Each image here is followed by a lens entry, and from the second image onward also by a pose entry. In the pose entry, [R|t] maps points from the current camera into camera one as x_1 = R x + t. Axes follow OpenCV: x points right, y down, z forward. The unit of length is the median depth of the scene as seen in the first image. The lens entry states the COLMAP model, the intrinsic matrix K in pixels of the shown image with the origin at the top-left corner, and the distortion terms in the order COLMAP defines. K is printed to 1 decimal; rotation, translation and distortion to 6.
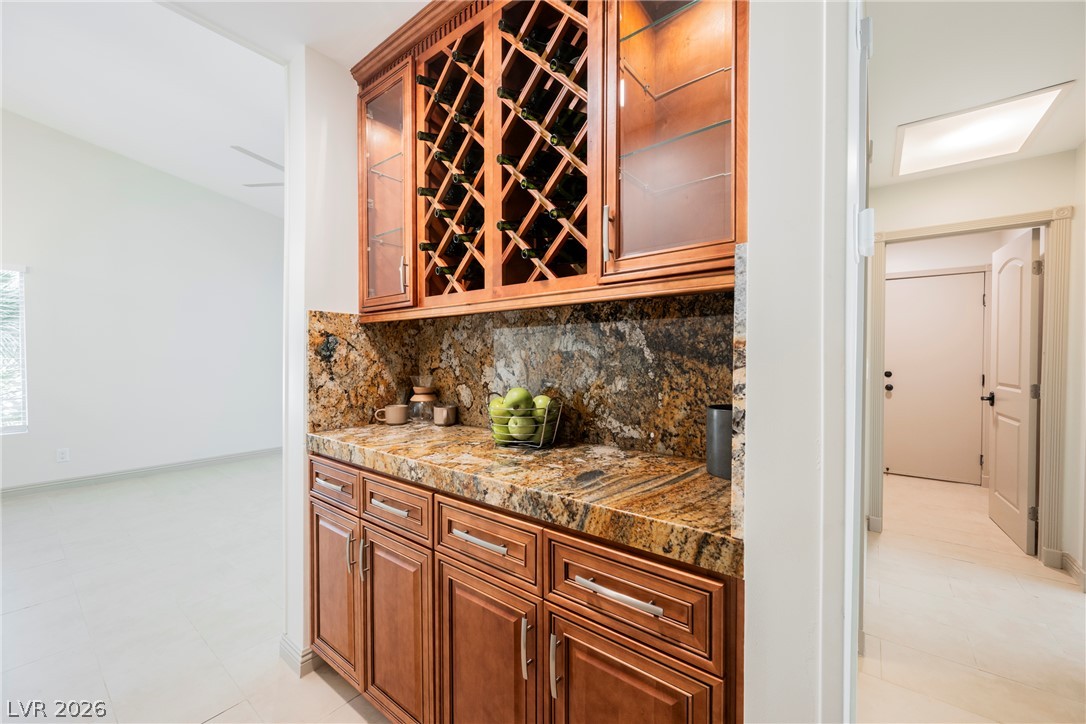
lens RADIAL K [[424.7, 0, 542.4], [0, 424.7, 362.1], [0, 0, 1]] dist [-0.001280, 0.000181]
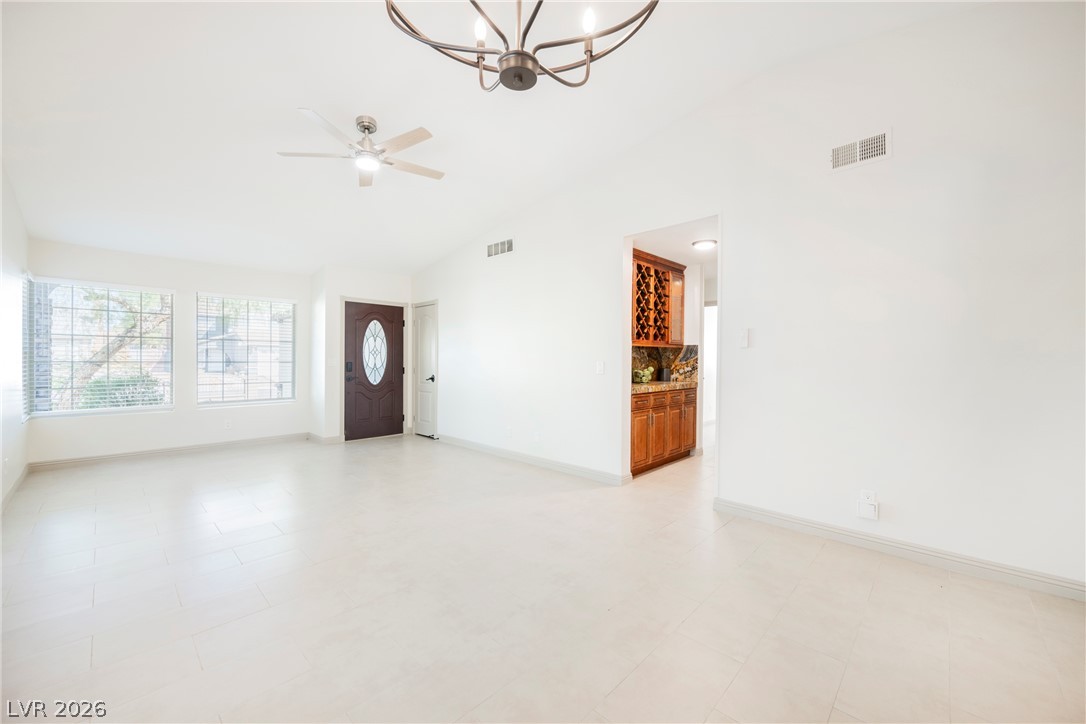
lens RADIAL K [[424.7, 0, 542.5], [0, 424.7, 359.0], [0, 0, 1]] dist [-0.001280, 0.000181]
pose [[0.103549, -0.006728, 0.994602, -3.780355], [0.005911, 0.999964, 0.006149, -0.037894], [-0.994607, 0.005242, 0.103585, 1.509998]]
